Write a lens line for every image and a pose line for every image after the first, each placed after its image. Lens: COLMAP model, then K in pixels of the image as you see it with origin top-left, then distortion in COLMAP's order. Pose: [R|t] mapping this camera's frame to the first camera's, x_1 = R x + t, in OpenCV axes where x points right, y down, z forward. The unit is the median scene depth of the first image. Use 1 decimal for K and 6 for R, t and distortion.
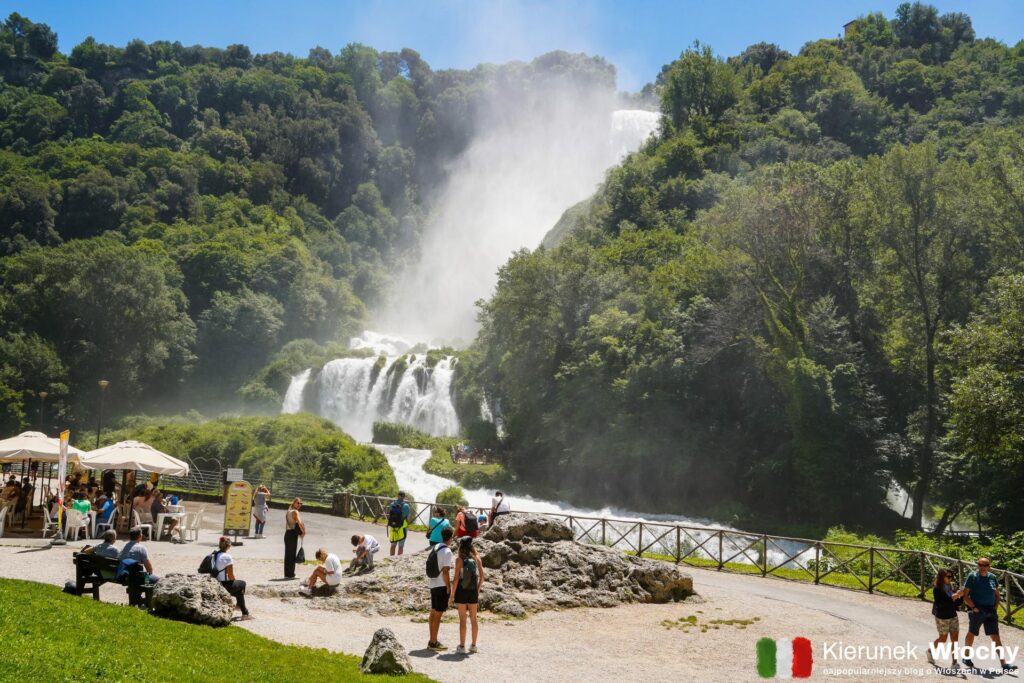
lens RADIAL K [[955.4, 0, 512.0], [0, 955.4, 341.5], [0, 0, 1]] dist [0.007349, 0.005112]
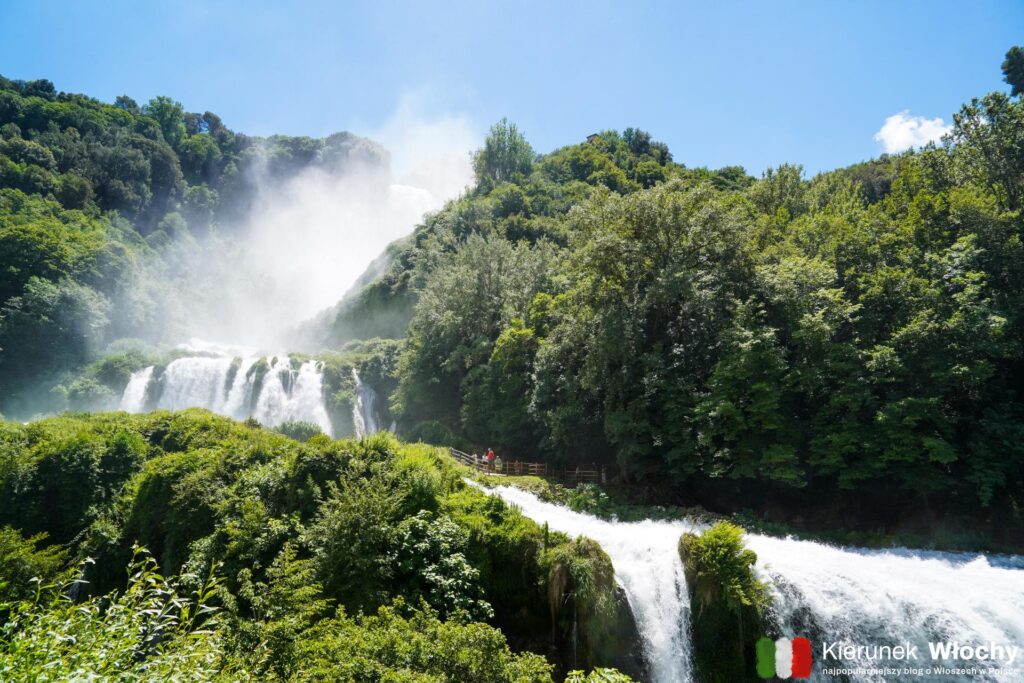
lens RADIAL K [[664.4, 0, 512.0], [0, 664.4, 341.5], [0, 0, 1]] dist [-0.047511, 0.023708]
pose [[0.922145, 0.057811, 0.382501, -0.103478], [-0.034670, 0.997142, -0.067124, 0.026144], [-0.385289, 0.048636, 0.921514, 0.228271]]
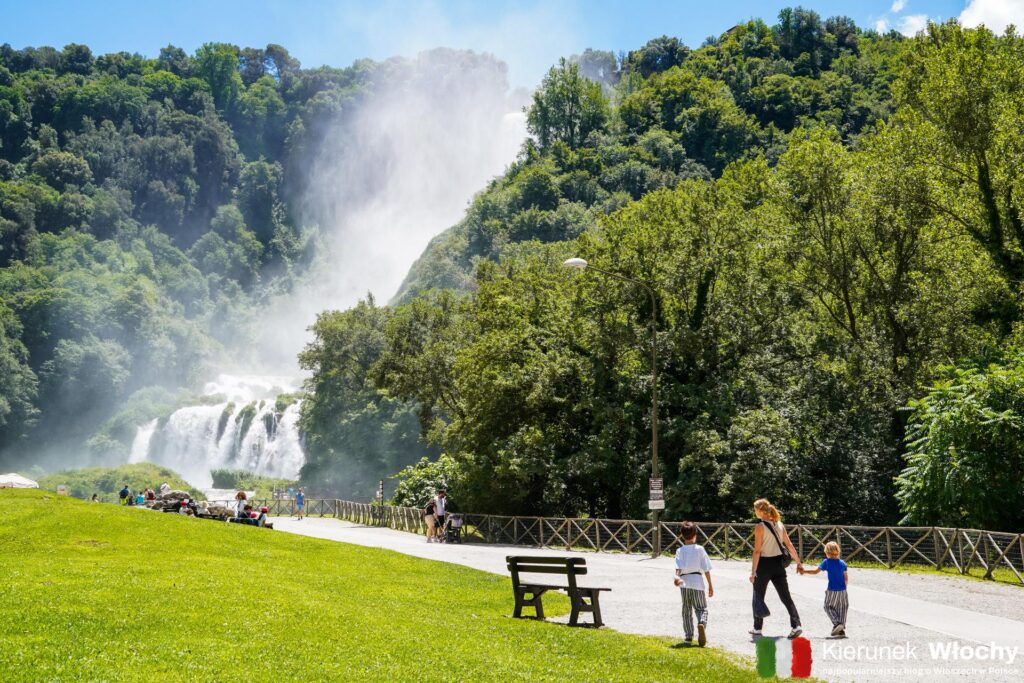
lens RADIAL K [[1208.1, 0, 512.0], [0, 1208.1, 341.5], [0, 0, 1]] dist [-0.006491, 0.013139]
pose [[0.997773, -0.035711, 0.056341, 0.064309], [0.036796, 0.999155, -0.018335, -0.010745], [-0.055638, 0.020367, 0.998243, -0.195516]]
